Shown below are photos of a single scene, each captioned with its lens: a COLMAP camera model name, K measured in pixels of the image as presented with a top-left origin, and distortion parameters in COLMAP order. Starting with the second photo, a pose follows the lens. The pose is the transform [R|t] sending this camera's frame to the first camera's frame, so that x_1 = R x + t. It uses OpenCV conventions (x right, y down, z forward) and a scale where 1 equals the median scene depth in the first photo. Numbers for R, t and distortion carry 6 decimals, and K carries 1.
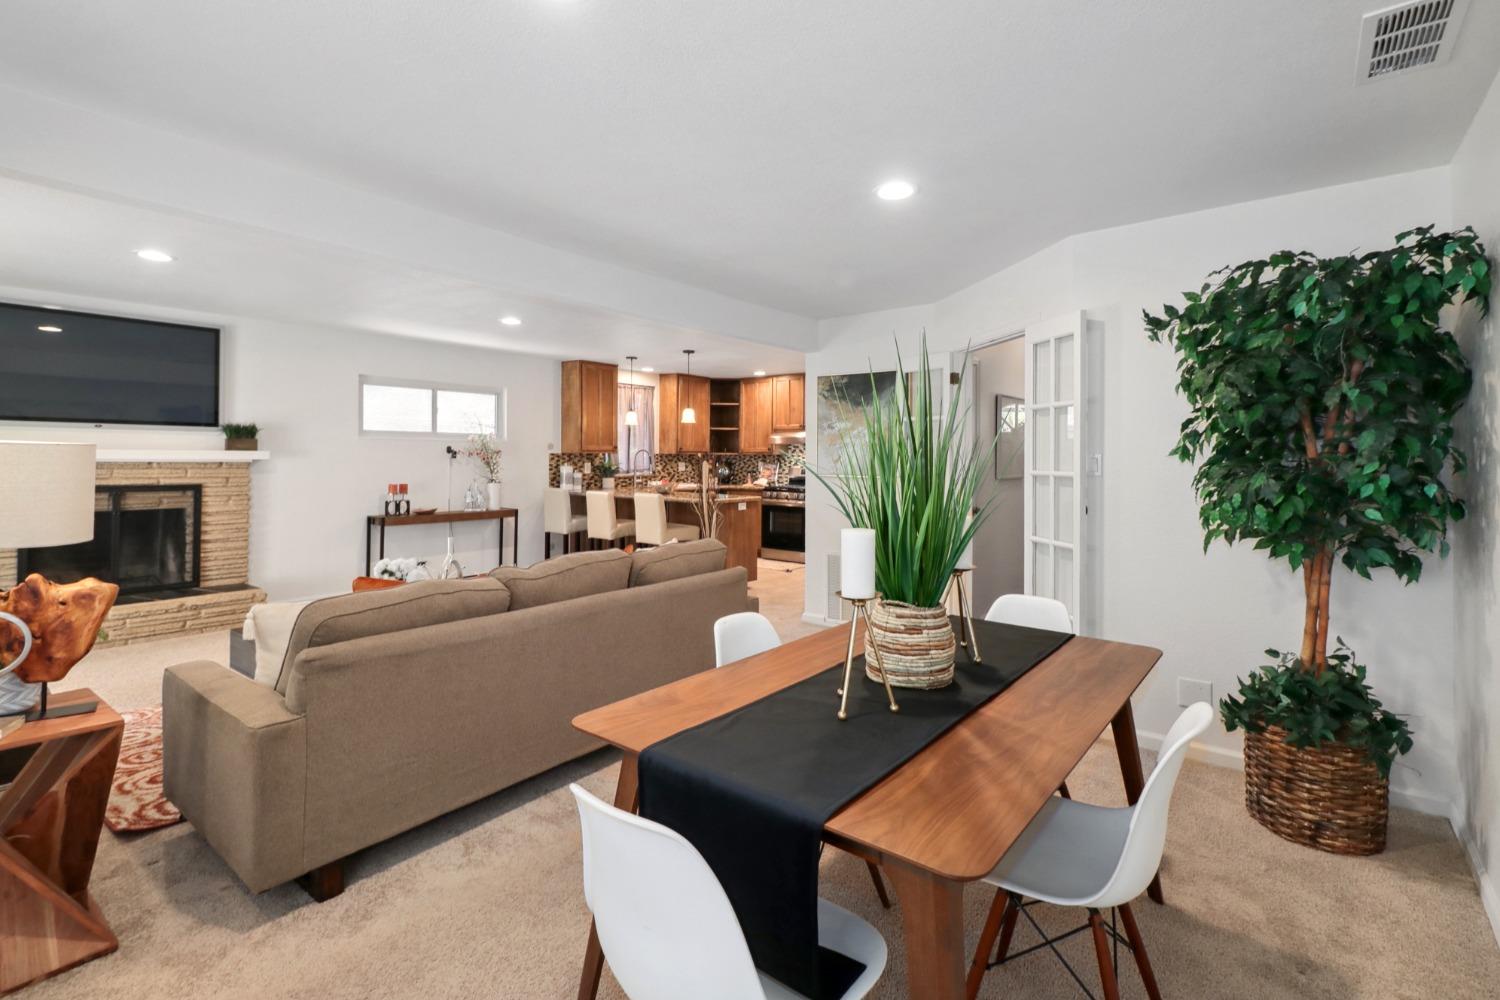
lens RADIAL K [[694.8, 0, 744.4], [0, 694.8, 447.7], [0, 0, 1]] dist [0.016702, -0.010865]
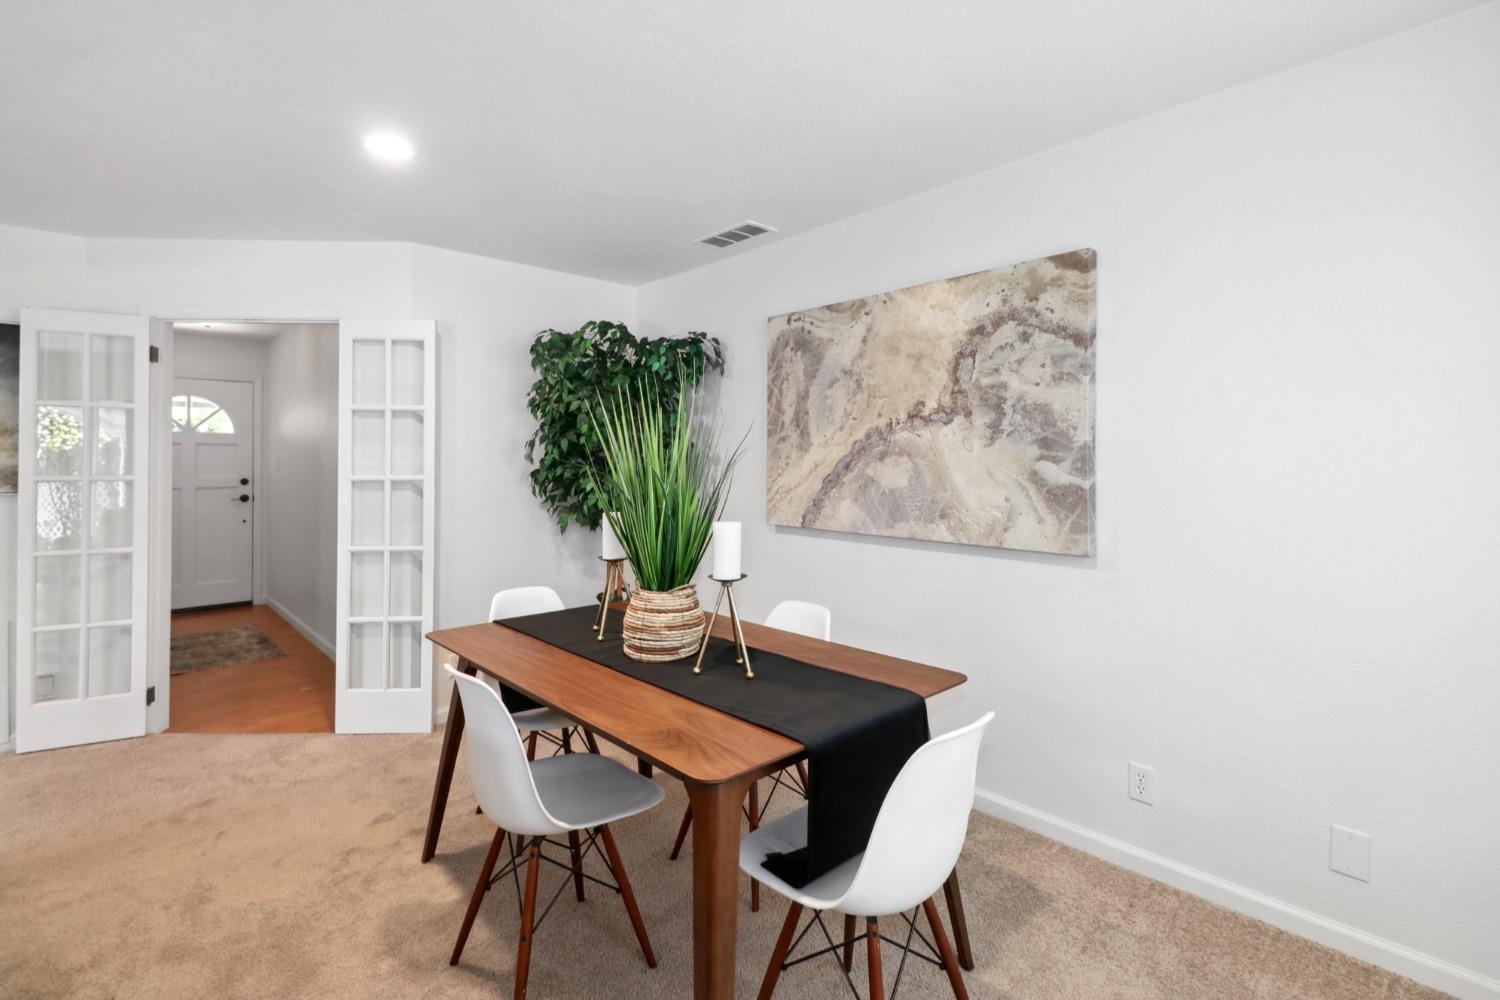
lens RADIAL K [[682.7, 0, 764.7], [0, 682.7, 455.5], [0, 0, 1]] dist [0.014361, -0.000020]
pose [[0.126177, 0.005825, 0.991991, -0.167580], [-0.013183, 0.999904, -0.004194, 0.000671], [-0.991920, -0.012548, 0.126242, 0.133734]]
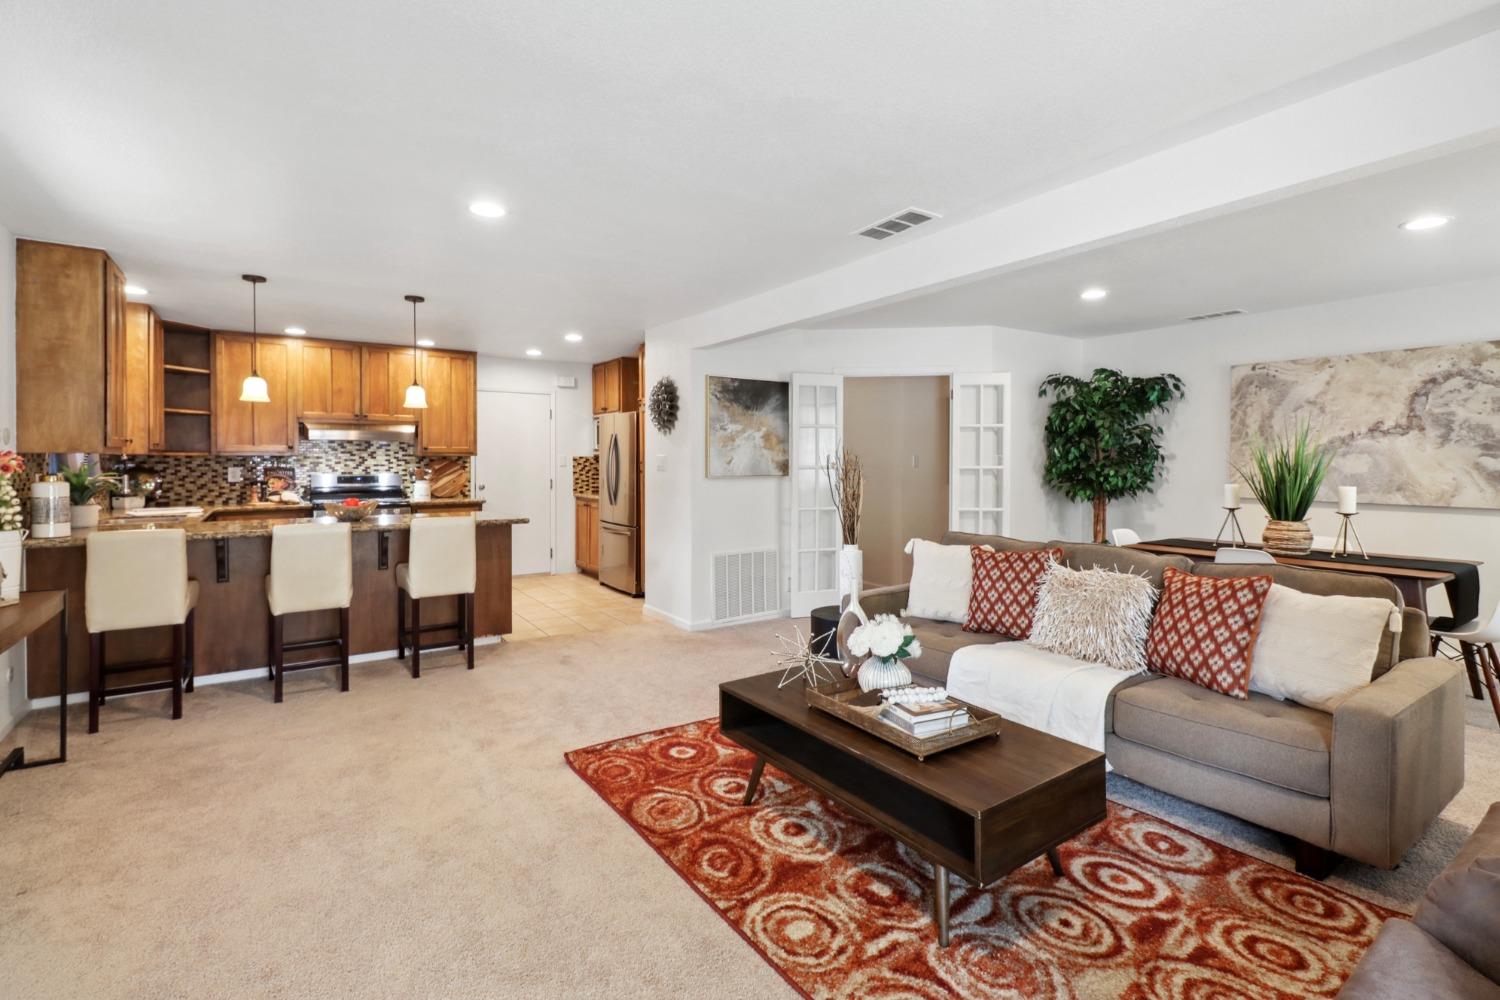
lens RADIAL K [[694.8, 0, 754.8], [0, 694.8, 464.5], [0, 0, 1]] dist [0.016702, -0.010865]
pose [[0.284179, -0.013222, 0.958680, -0.481380], [-0.010473, 0.999802, 0.016894, 0.002564], [-0.958714, -0.014841, 0.283985, 0.394587]]
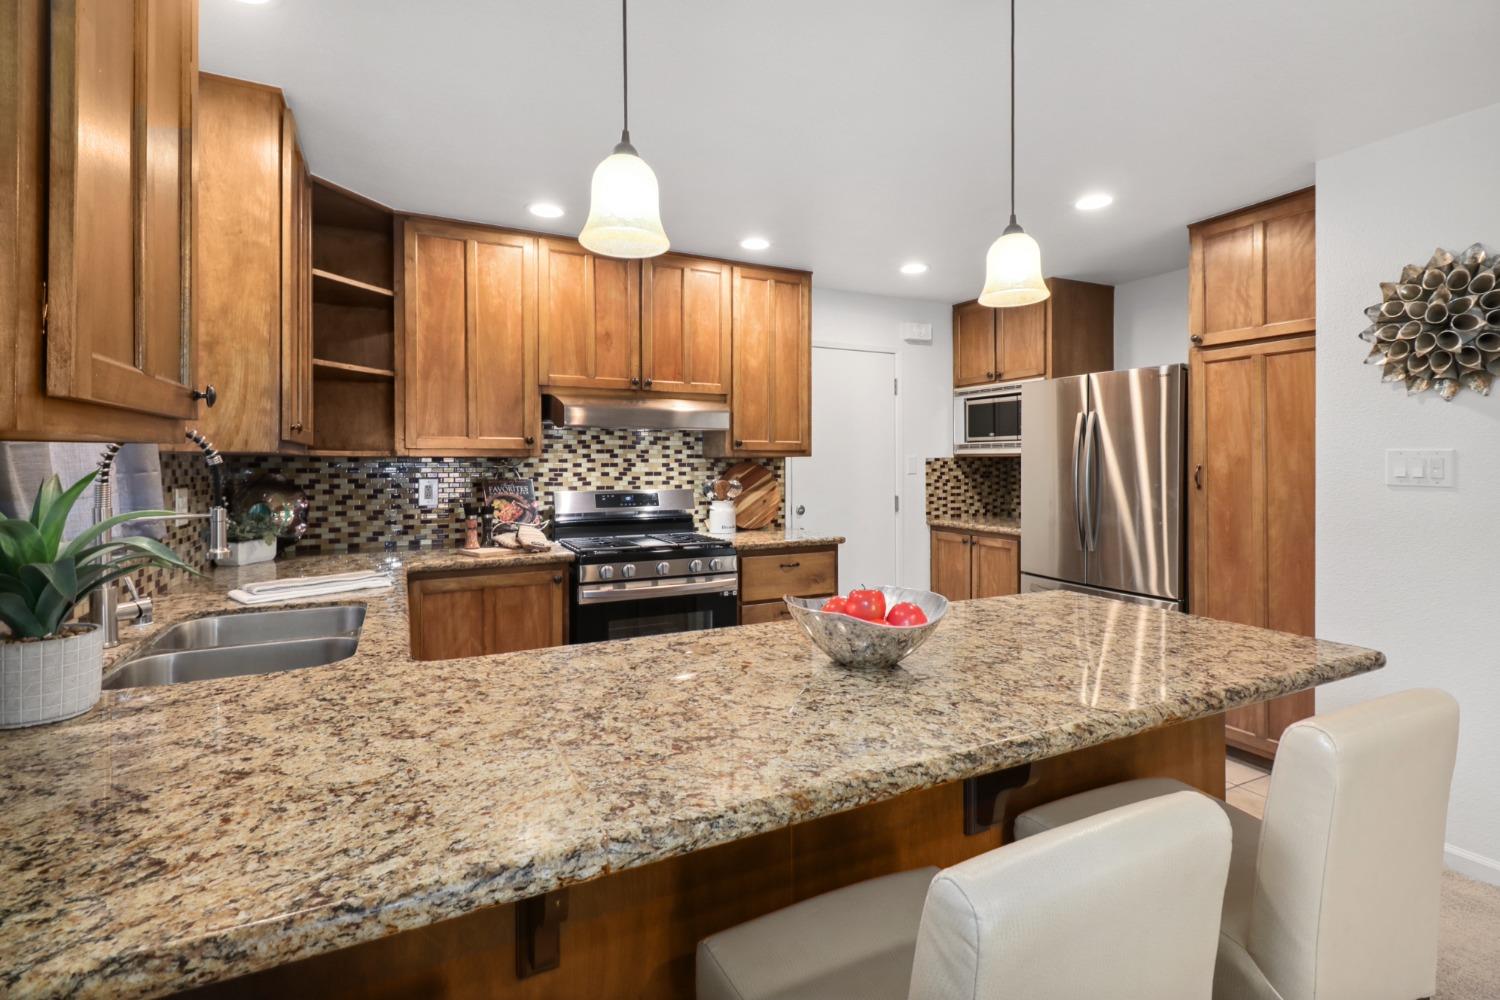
lens RADIAL K [[694.8, 0, 752.1], [0, 694.8, 459.3], [0, 0, 1]] dist [0.016702, -0.010865]
pose [[0.411685, -0.001208, 0.911325, -0.239215], [-0.004800, 0.999982, 0.003494, 0.009787], [-0.911313, -0.005813, 0.411672, 0.764945]]
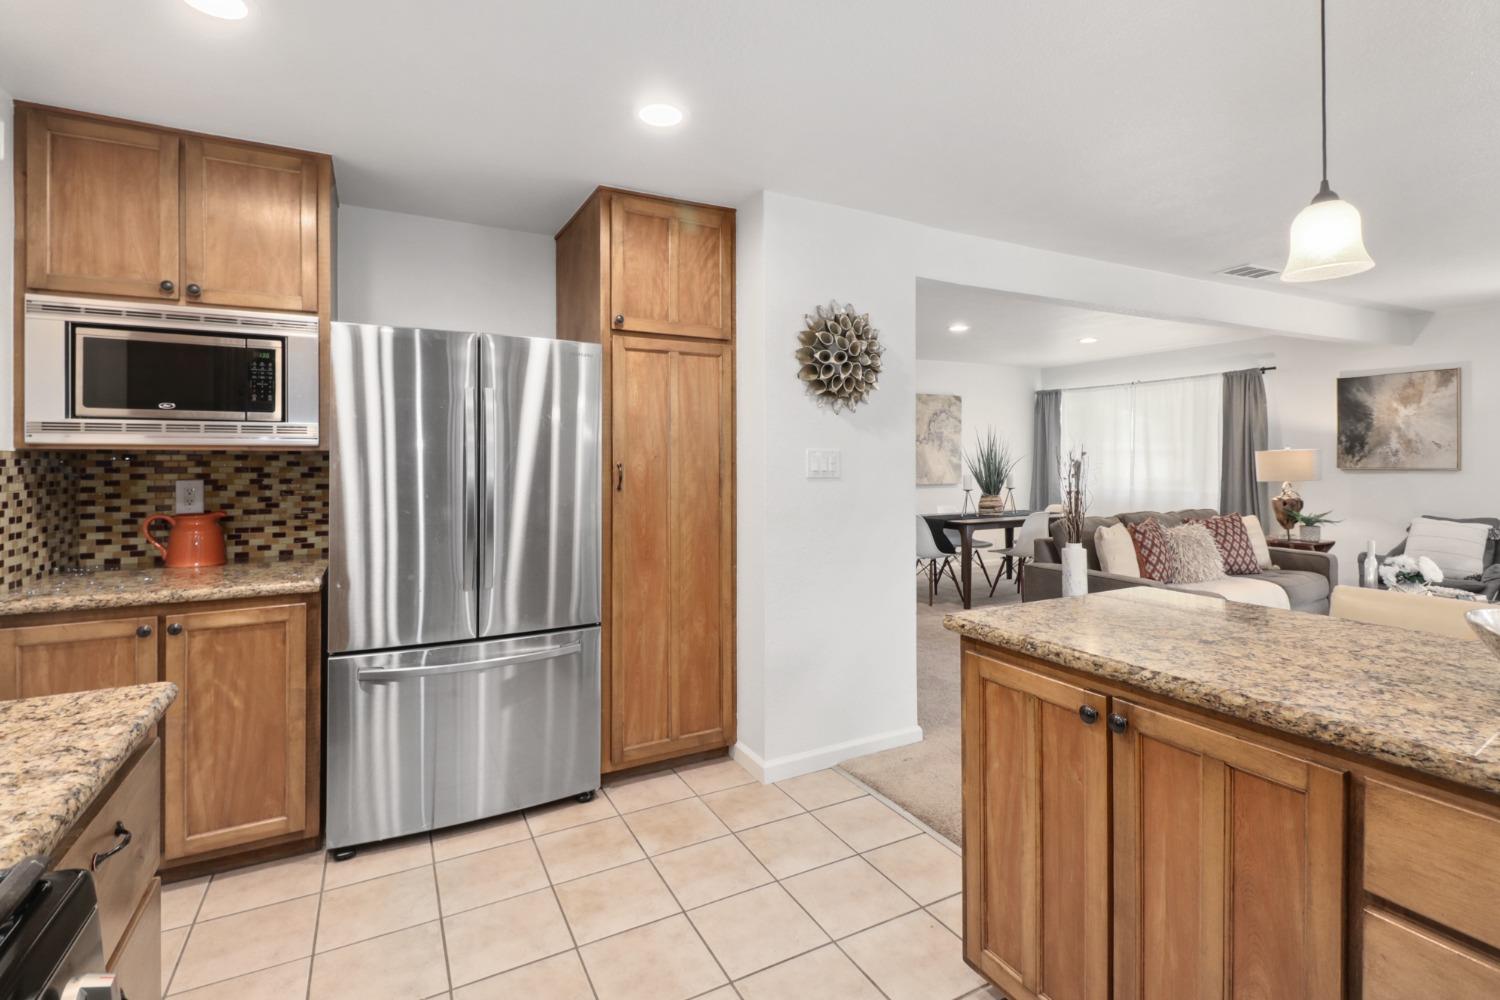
lens RADIAL K [[694.8, 0, 755.1], [0, 694.8, 458.1], [0, 0, 1]] dist [0.016702, -0.010865]
pose [[-0.921579, 0.002135, 0.388185, -0.010399], [-0.003099, 0.999913, -0.012857, 0.014128], [-0.388178, -0.013052, -0.921492, 0.957631]]
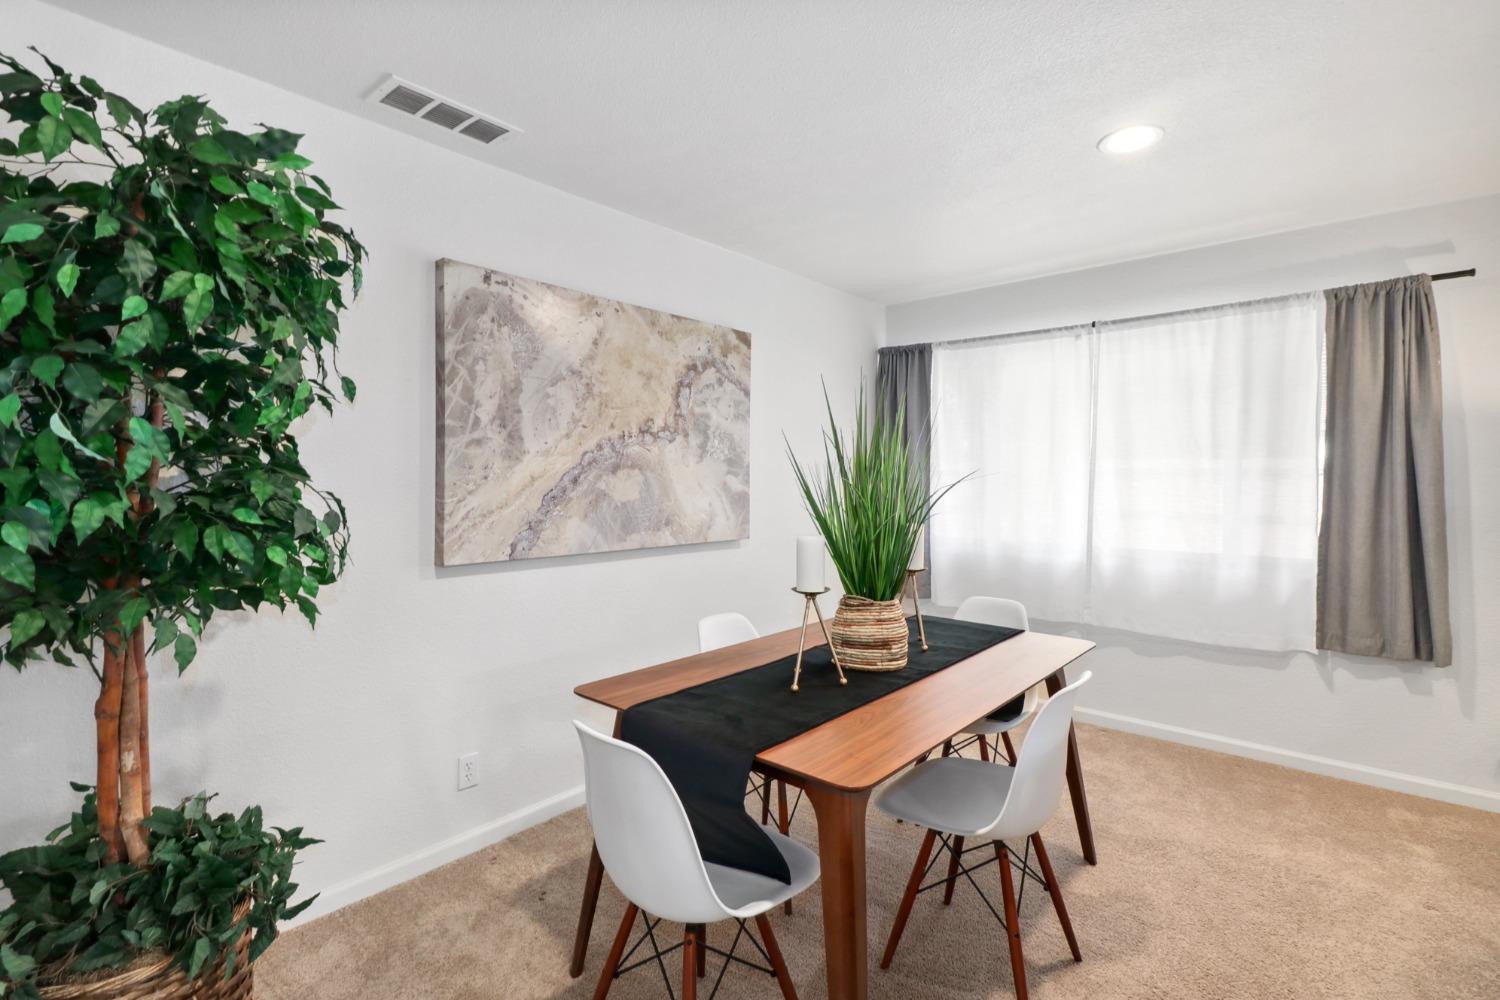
lens RADIAL K [[694.8, 0, 748.2], [0, 694.8, 485.5], [0, 0, 1]] dist [0.016702, -0.010865]
pose [[-0.999101, -0.006556, 0.041880, 0.075044], [-0.006693, 0.999973, -0.003134, 0.006815], [-0.041858, -0.003412, -0.999118, 0.422907]]
